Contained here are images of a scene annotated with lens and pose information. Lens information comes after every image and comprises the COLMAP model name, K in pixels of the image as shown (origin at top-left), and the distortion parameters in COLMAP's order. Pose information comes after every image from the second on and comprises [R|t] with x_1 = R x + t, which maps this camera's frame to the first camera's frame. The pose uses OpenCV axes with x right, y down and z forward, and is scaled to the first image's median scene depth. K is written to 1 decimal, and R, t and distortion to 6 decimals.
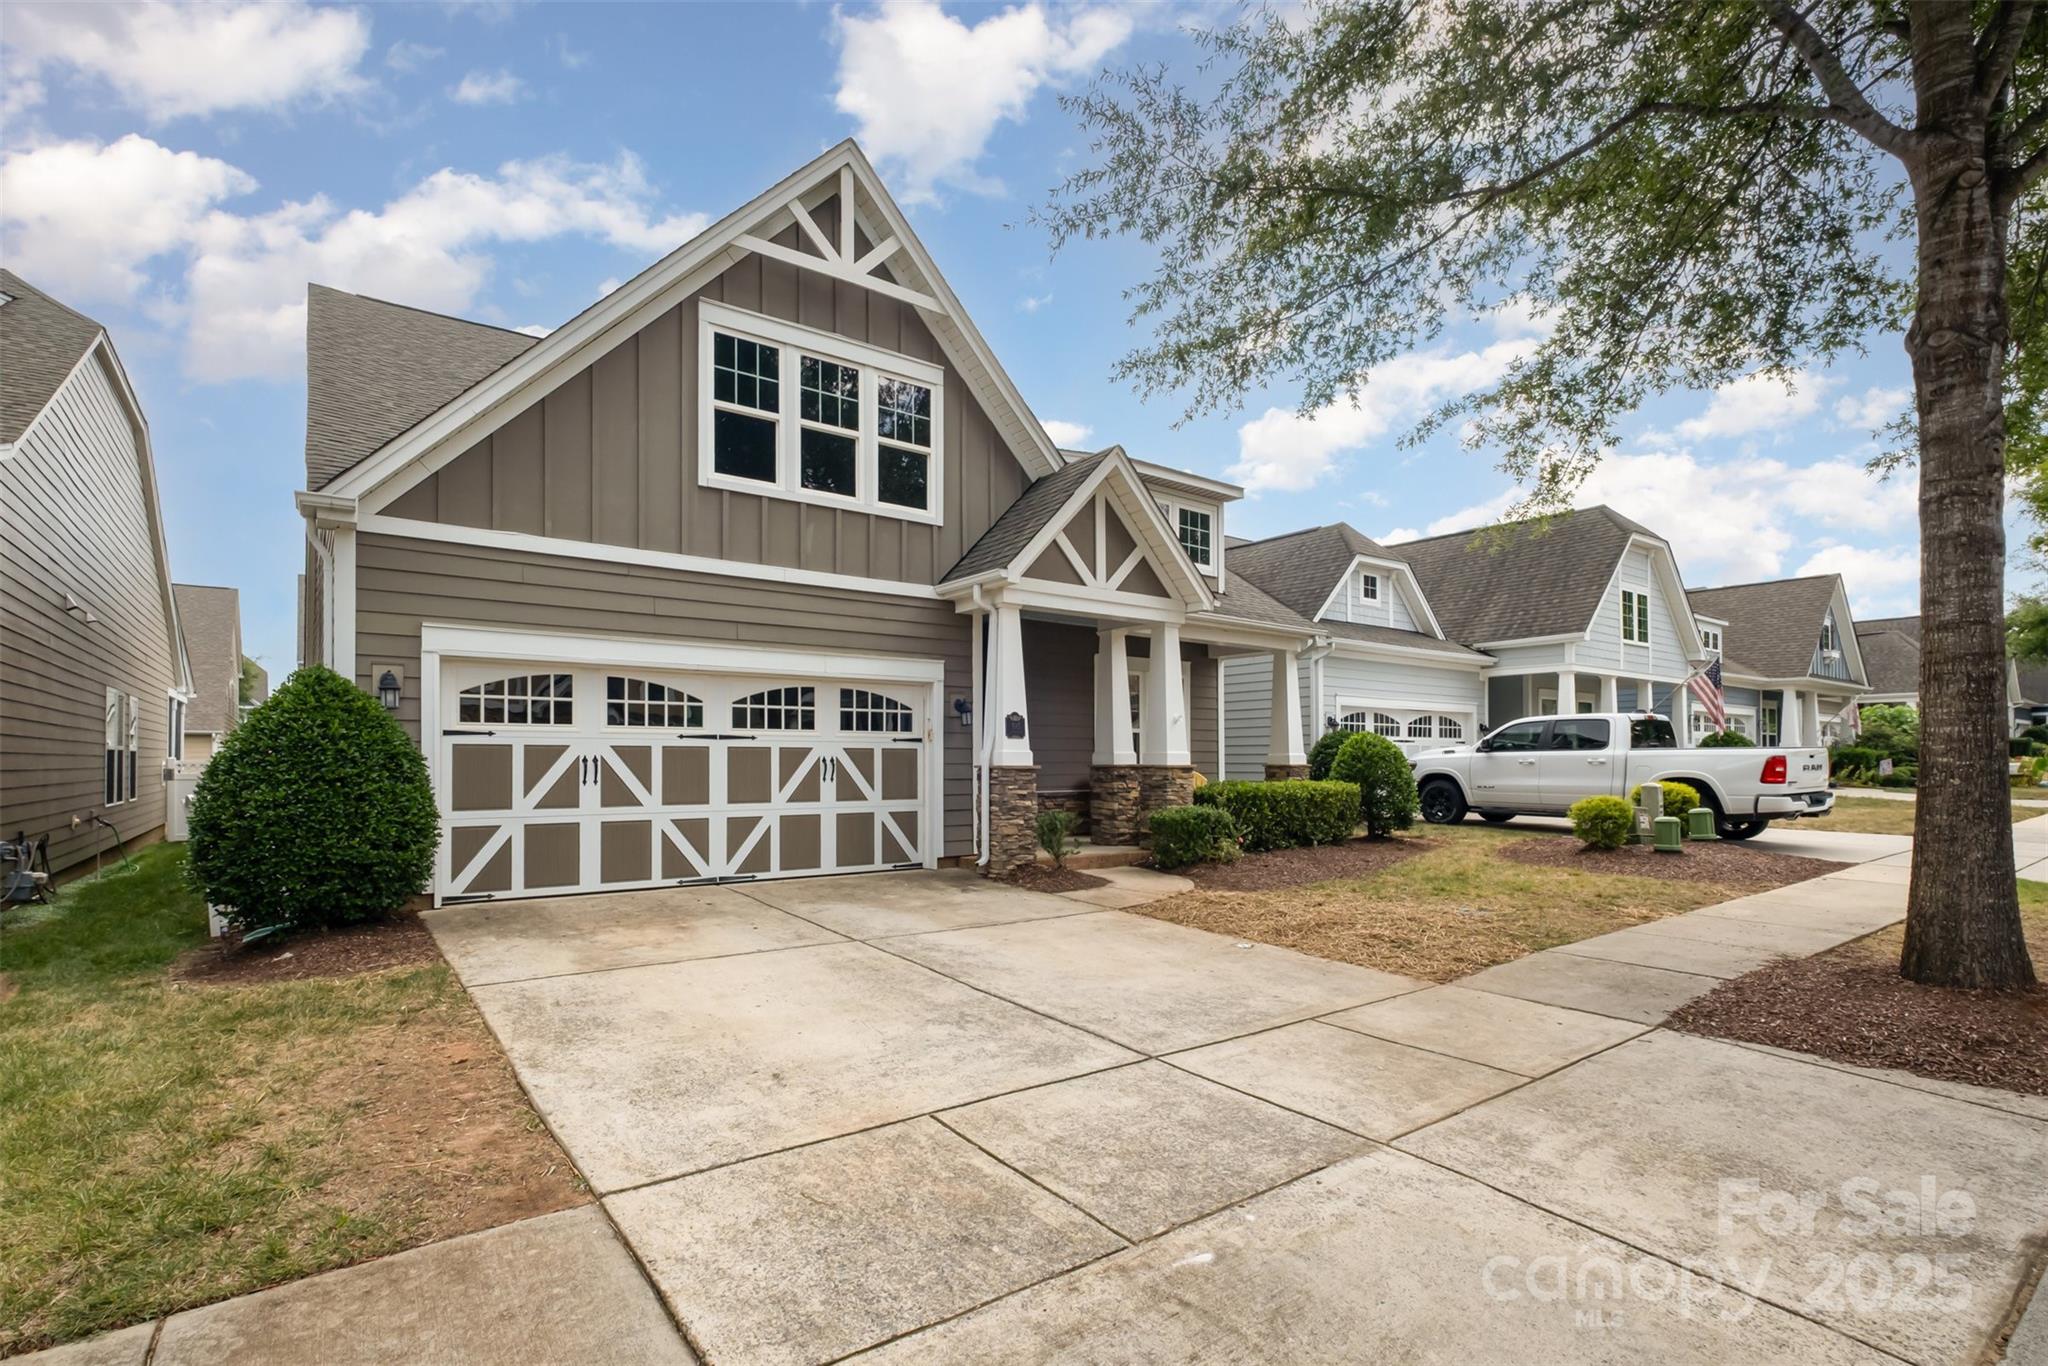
lens RADIAL K [[958.8, 0, 987.8], [0, 958.8, 735.6], [0, 0, 1]] dist [0.000894, 0.000205]
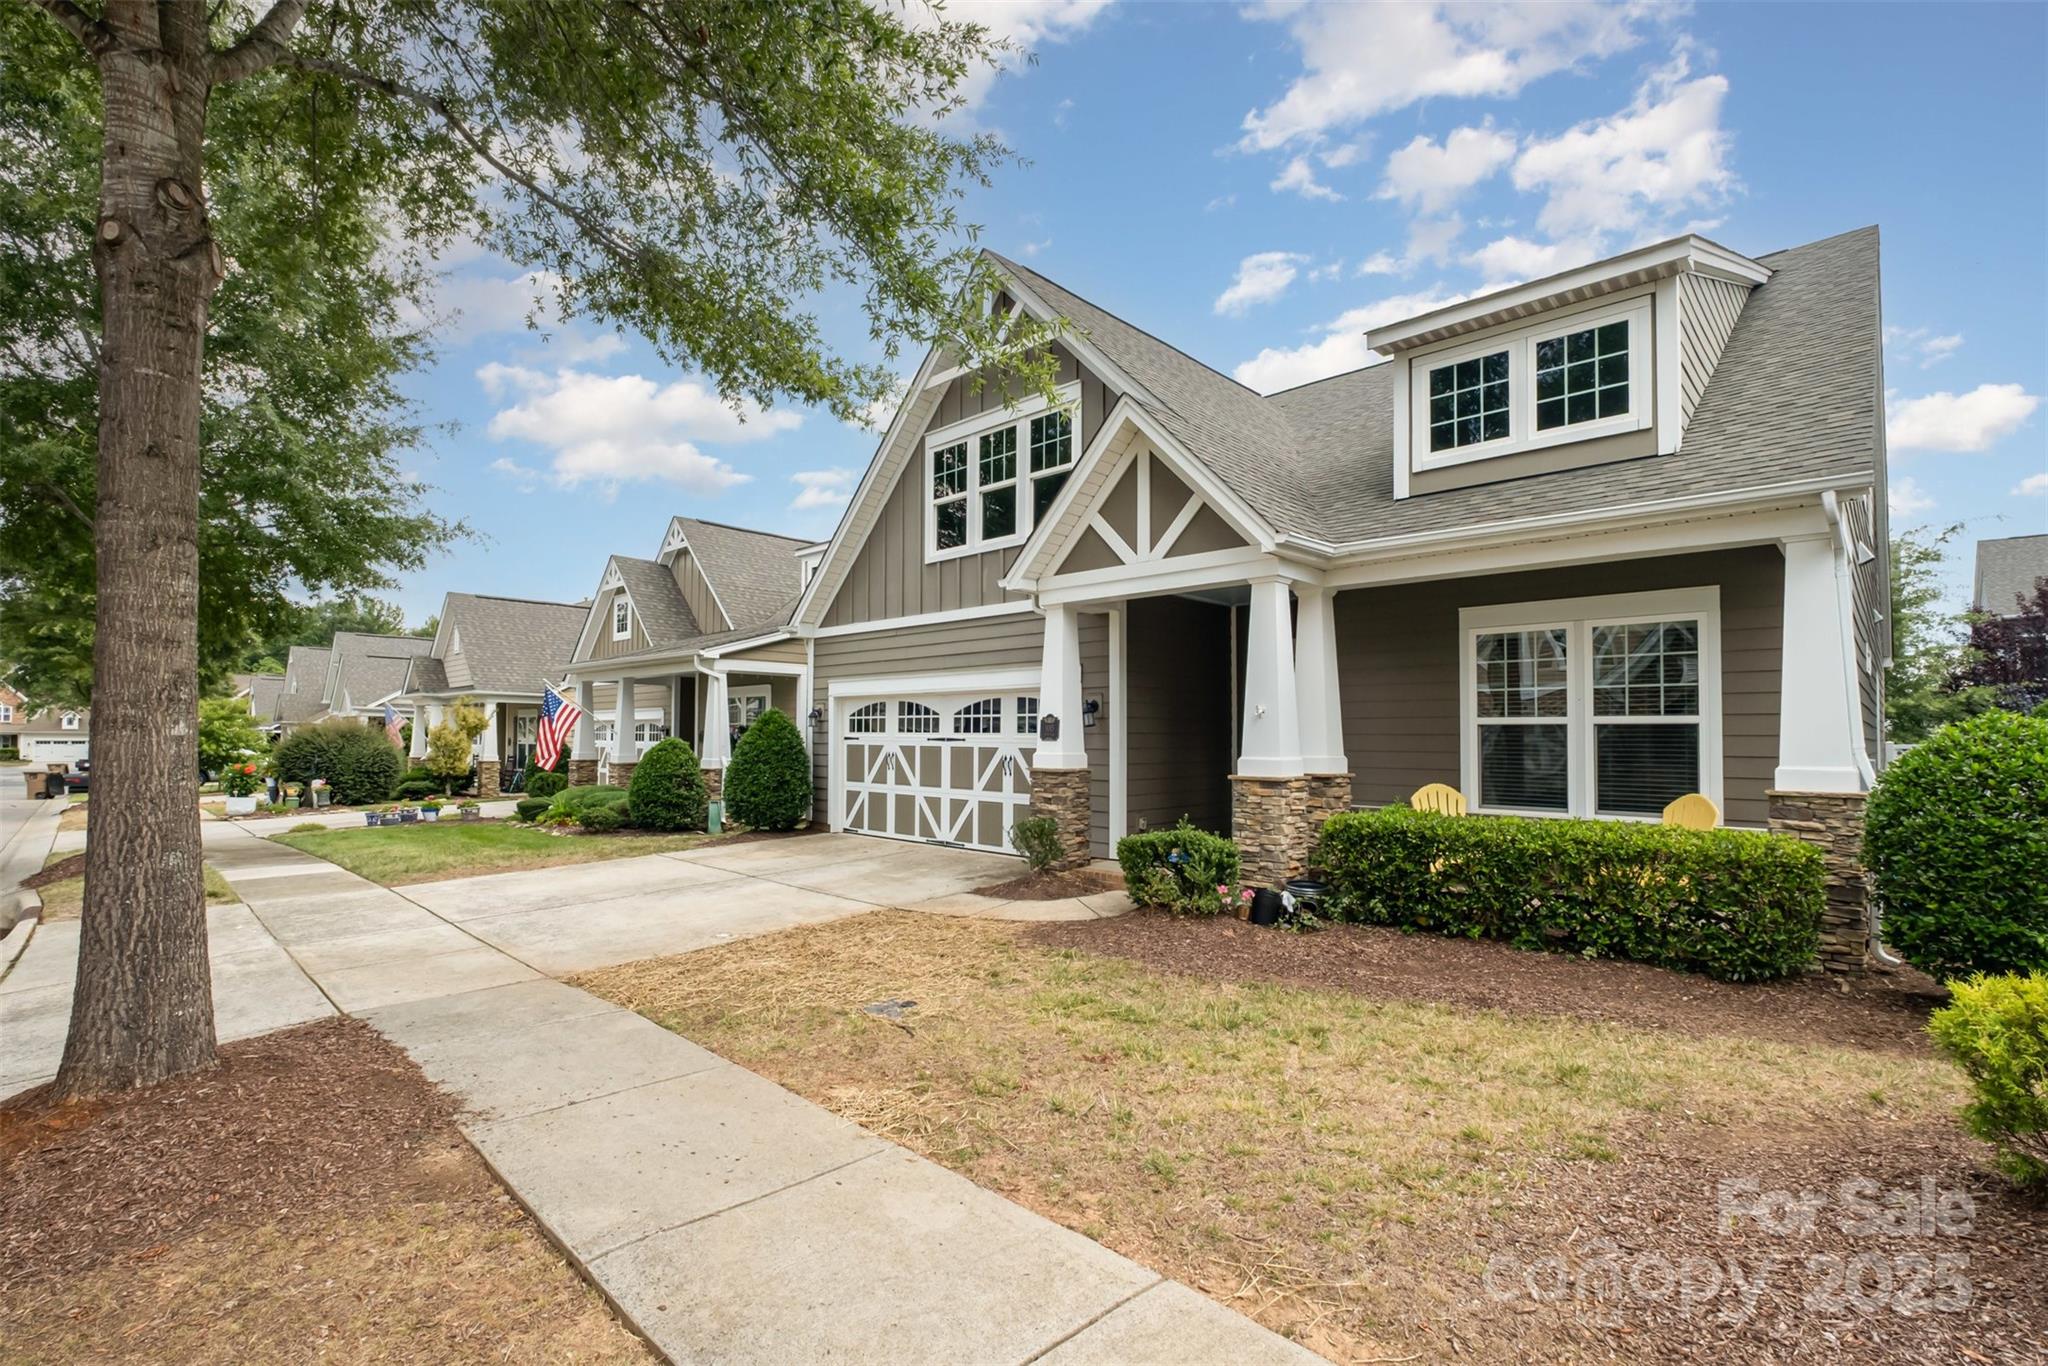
lens RADIAL K [[897.1, 0, 1014.7], [0, 897.1, 706.0], [0, 0, 1]] dist [-0.002906, -0.000093]
pose [[0.173335, -0.033579, -0.984290, 0.974149], [0.017528, 0.999365, -0.031007, -0.004710], [0.984707, -0.011878, 0.173813, 0.840650]]
